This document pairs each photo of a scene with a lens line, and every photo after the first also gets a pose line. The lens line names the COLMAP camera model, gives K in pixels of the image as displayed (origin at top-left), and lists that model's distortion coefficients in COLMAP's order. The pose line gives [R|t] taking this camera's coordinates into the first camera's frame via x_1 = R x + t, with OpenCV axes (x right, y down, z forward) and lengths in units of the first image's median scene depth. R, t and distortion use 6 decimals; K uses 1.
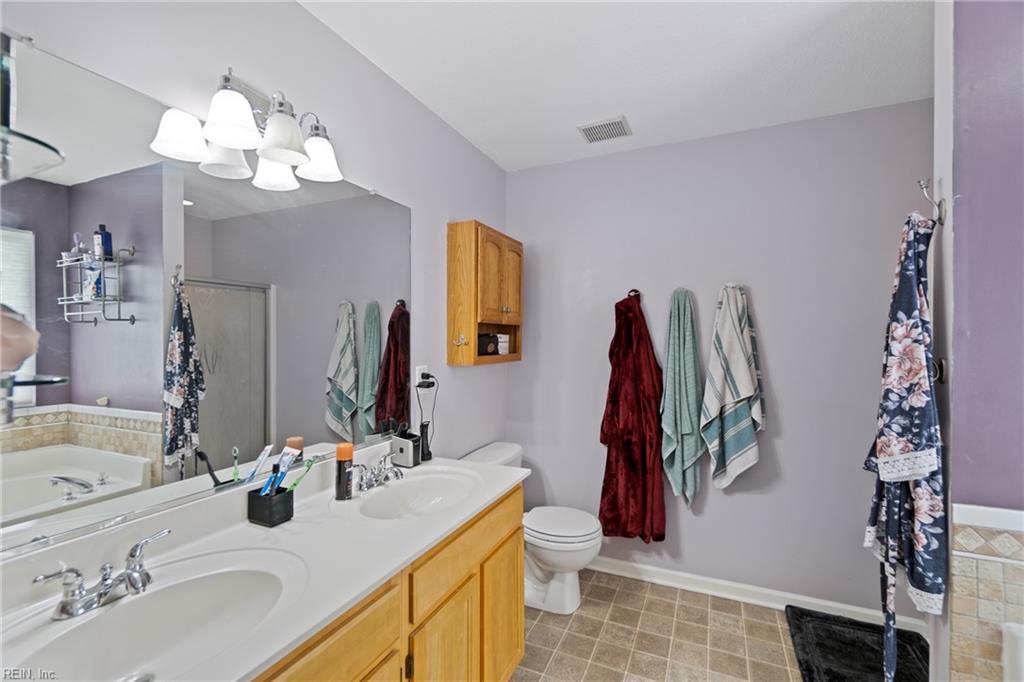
lens RADIAL K [[449.1, 0, 512.7], [0, 449.1, 343.5], [0, 0, 1]] dist [0.002735, -0.000210]
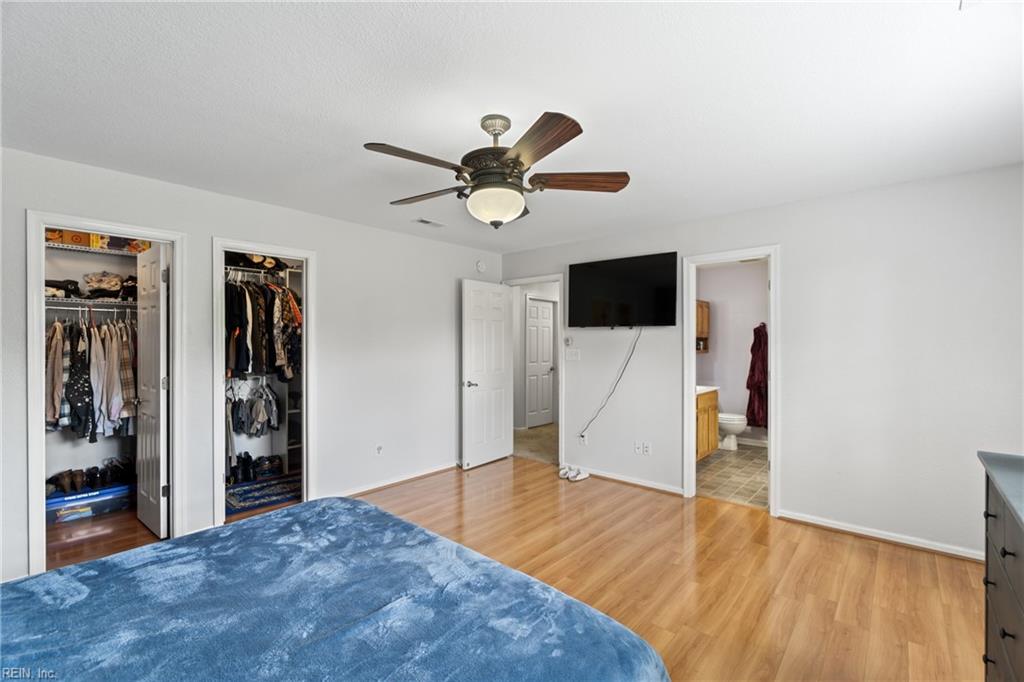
lens RADIAL K [[449.1, 0, 512.0], [0, 449.1, 343.3], [0, 0, 1]] dist [0.002735, -0.000210]
pose [[0.960807, 0.002498, -0.277208, -0.322193], [-0.000671, 0.999977, 0.006685, -0.027725], [0.277219, -0.006237, 0.960787, -1.549806]]
